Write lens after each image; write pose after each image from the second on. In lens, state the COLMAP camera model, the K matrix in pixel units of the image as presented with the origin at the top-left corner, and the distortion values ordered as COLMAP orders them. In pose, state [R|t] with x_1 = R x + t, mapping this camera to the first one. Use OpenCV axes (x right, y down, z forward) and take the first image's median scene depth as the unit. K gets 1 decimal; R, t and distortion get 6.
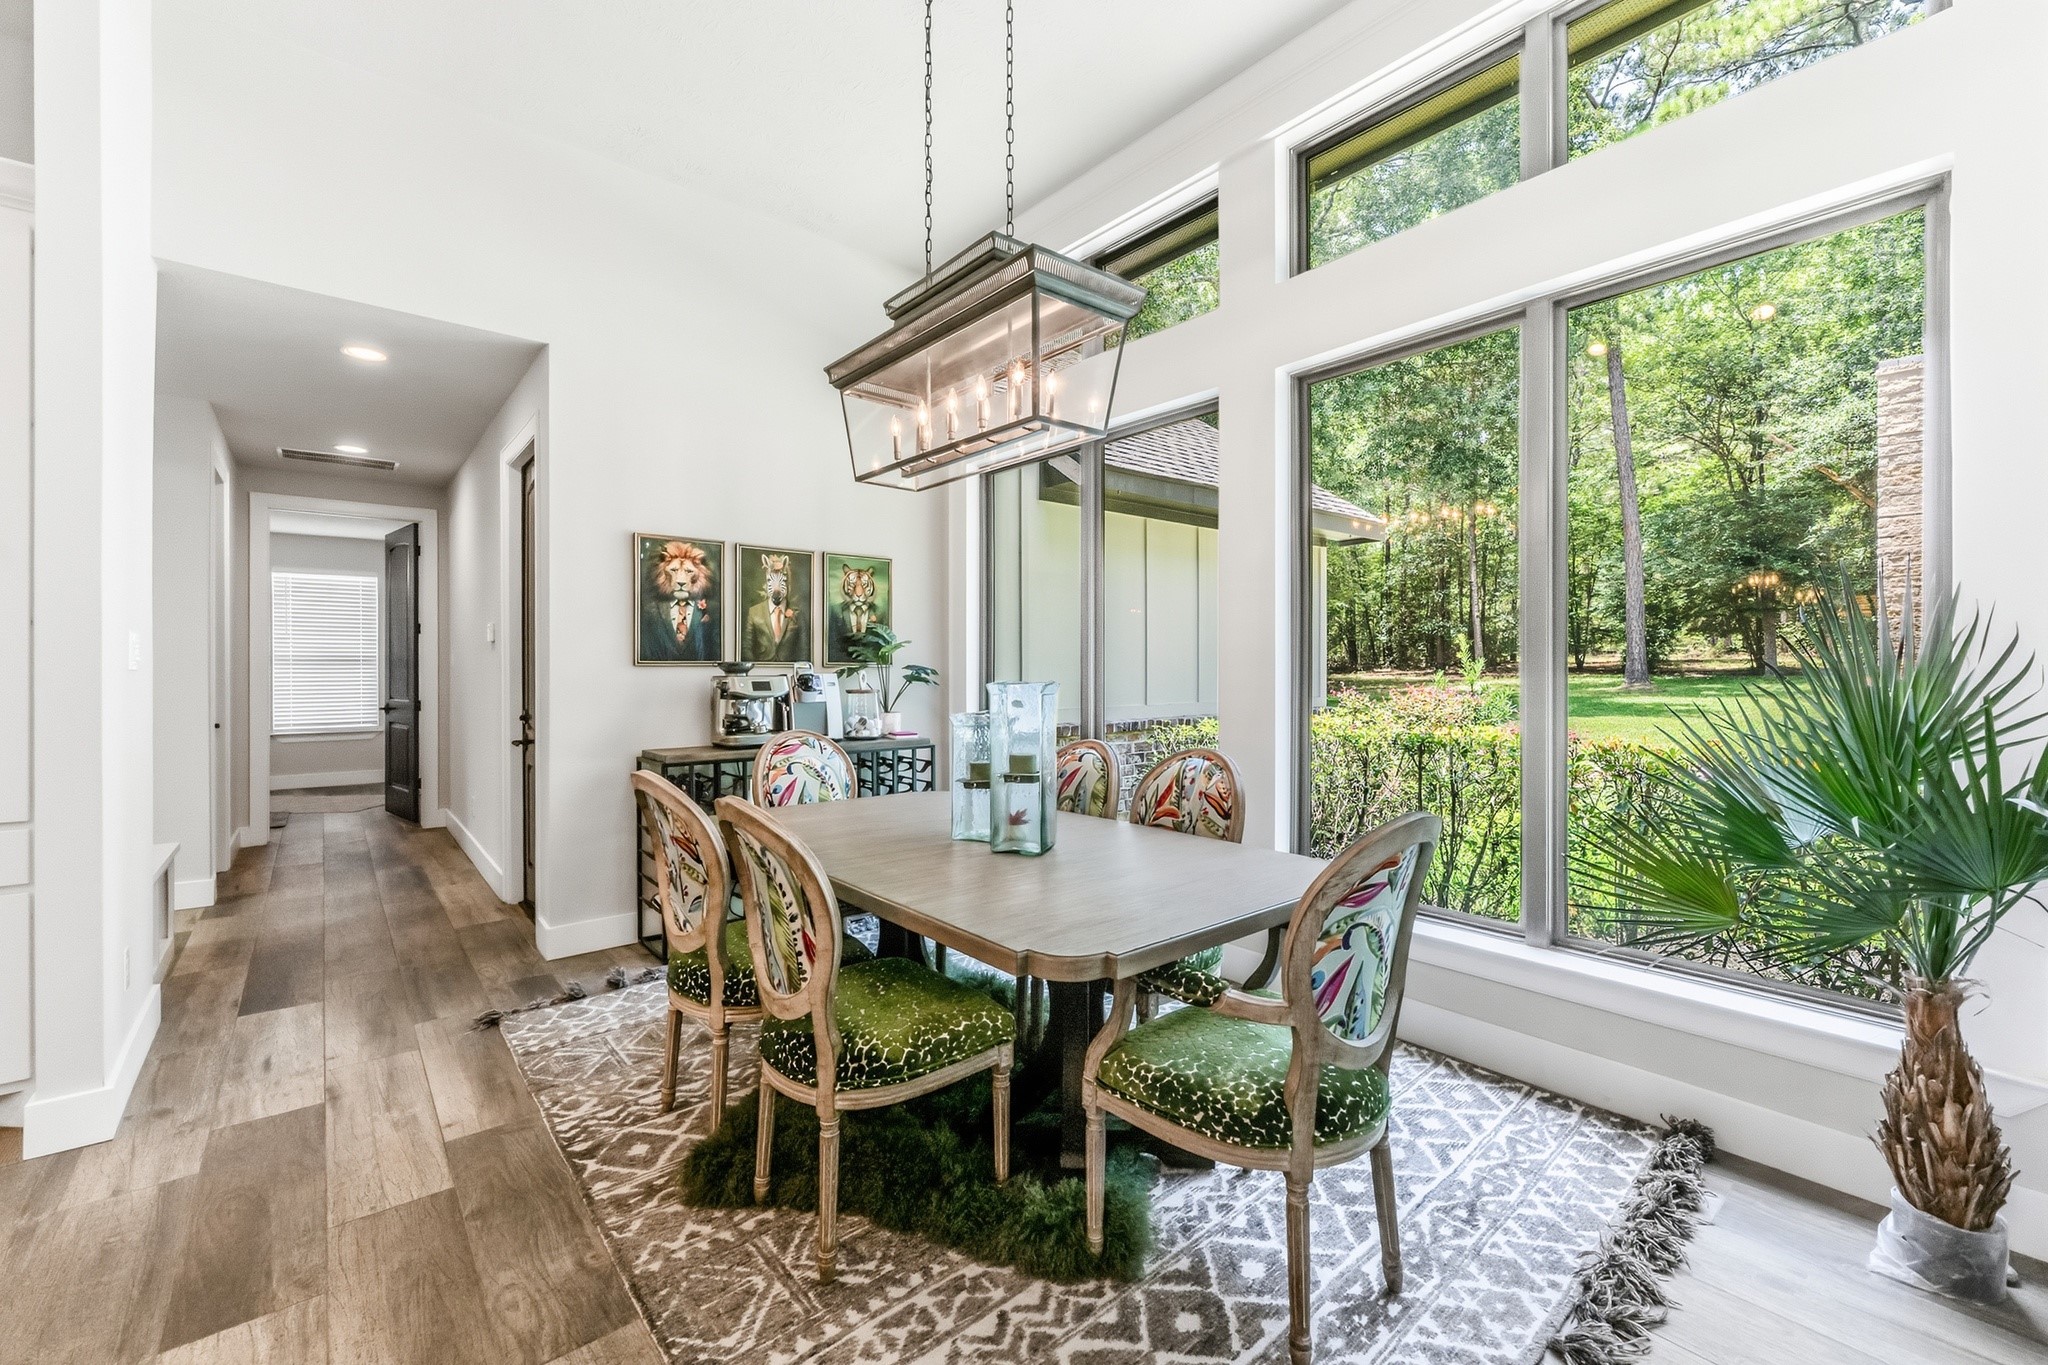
lens RADIAL K [[842.6, 0, 1019.3], [0, 842.6, 666.5], [0, 0, 1]] dist [-0.001080, 0.000012]
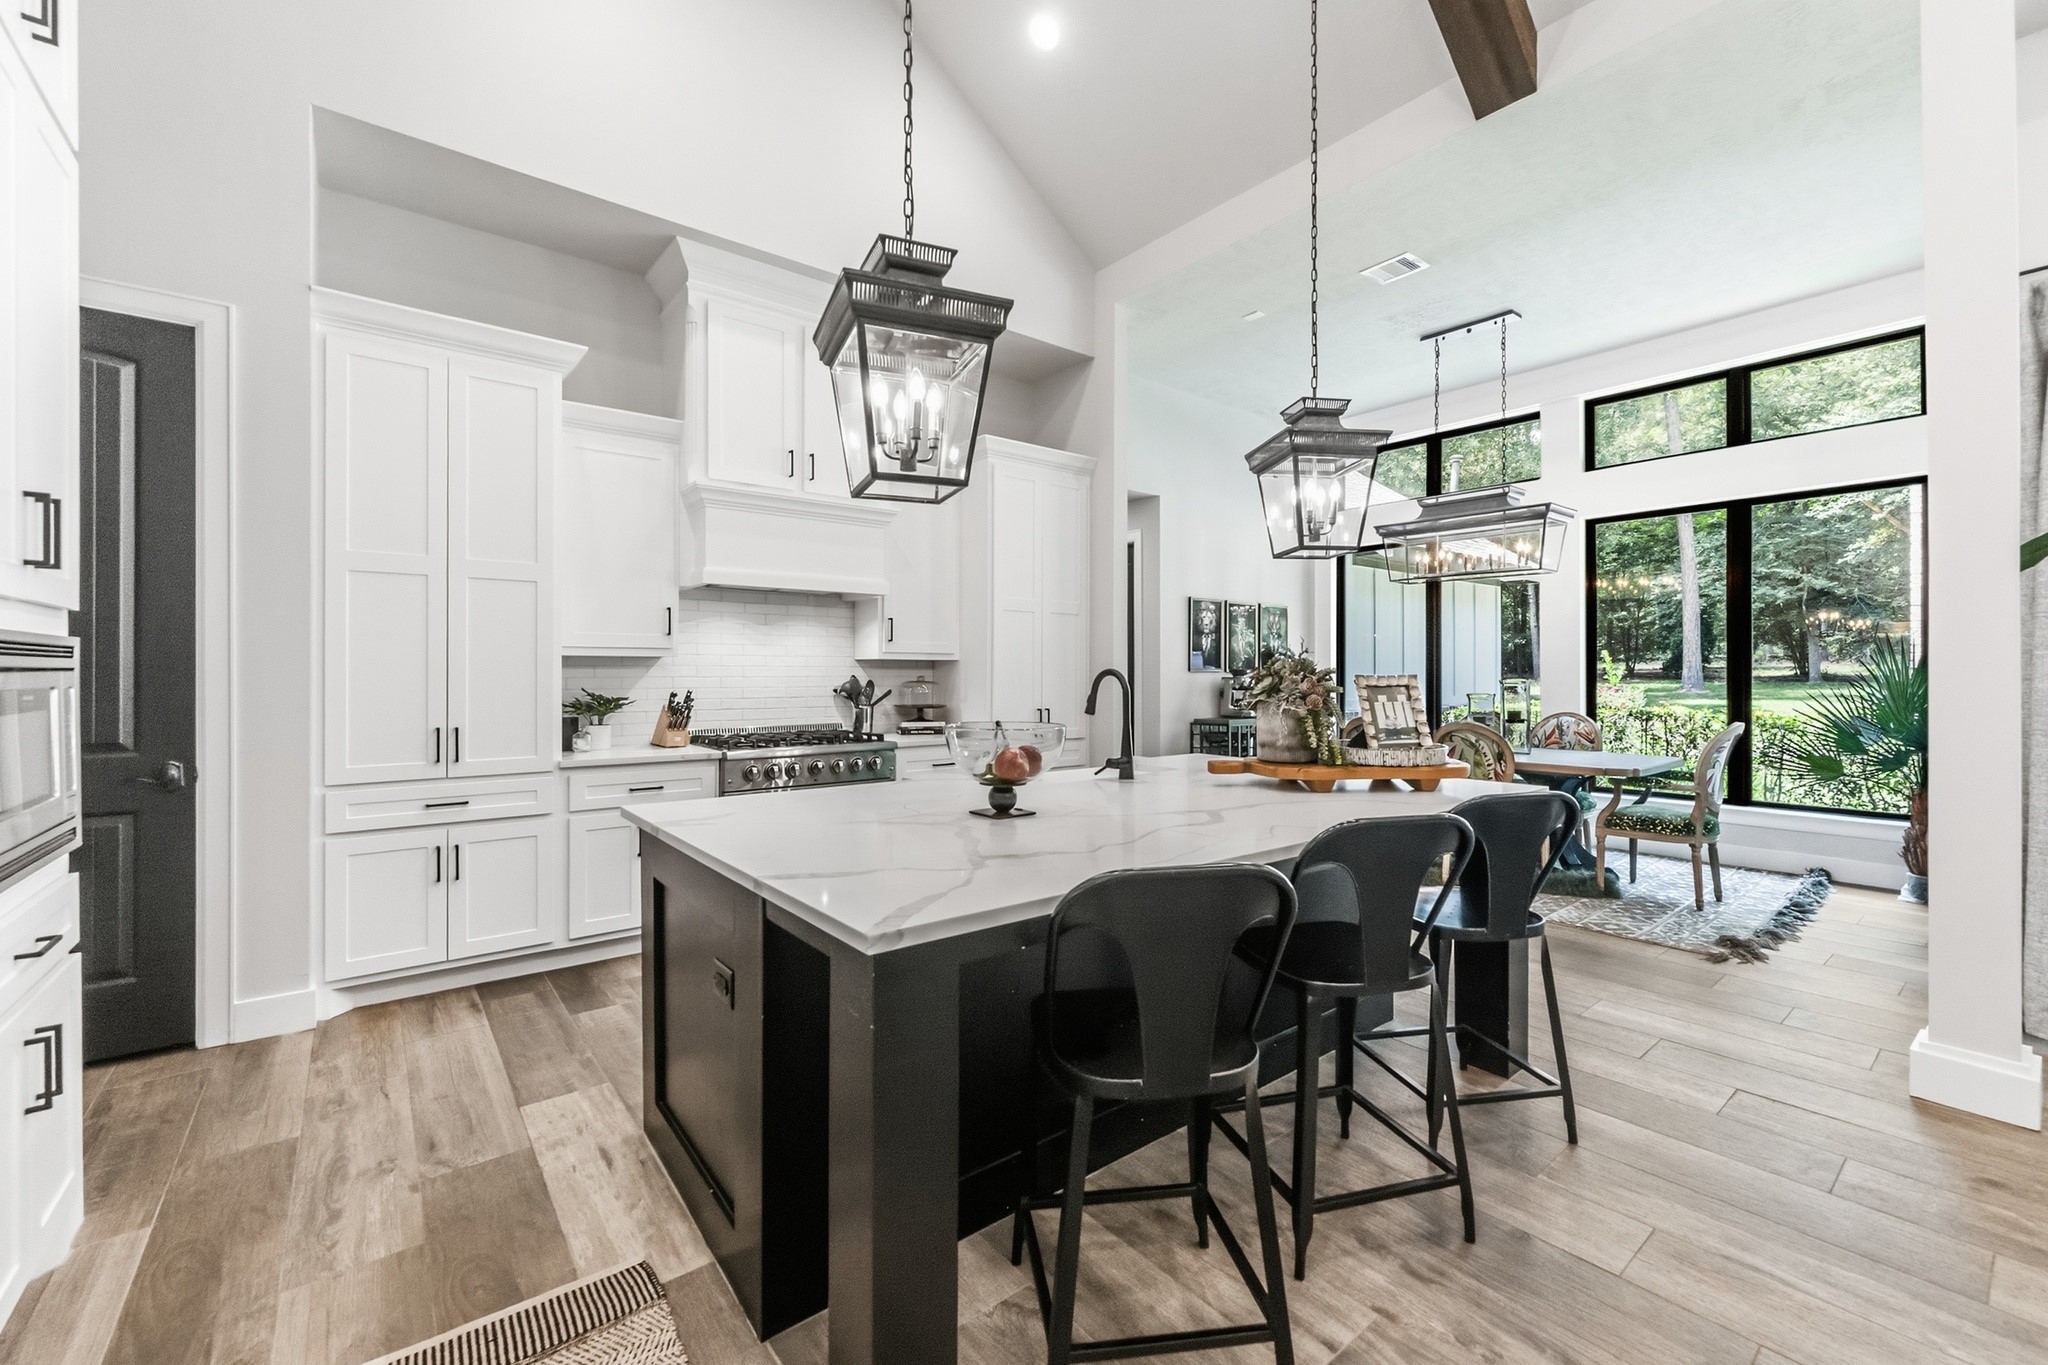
lens RADIAL K [[842.6, 0, 1019.3], [0, 842.6, 666.5], [0, 0, 1]] dist [-0.001080, 0.000012]
pose [[0.999740, 0.001952, -0.022720, -1.777707], [-0.002111, 0.999973, -0.006986, 0.004887], [0.022706, 0.007032, 0.999717, -1.798522]]
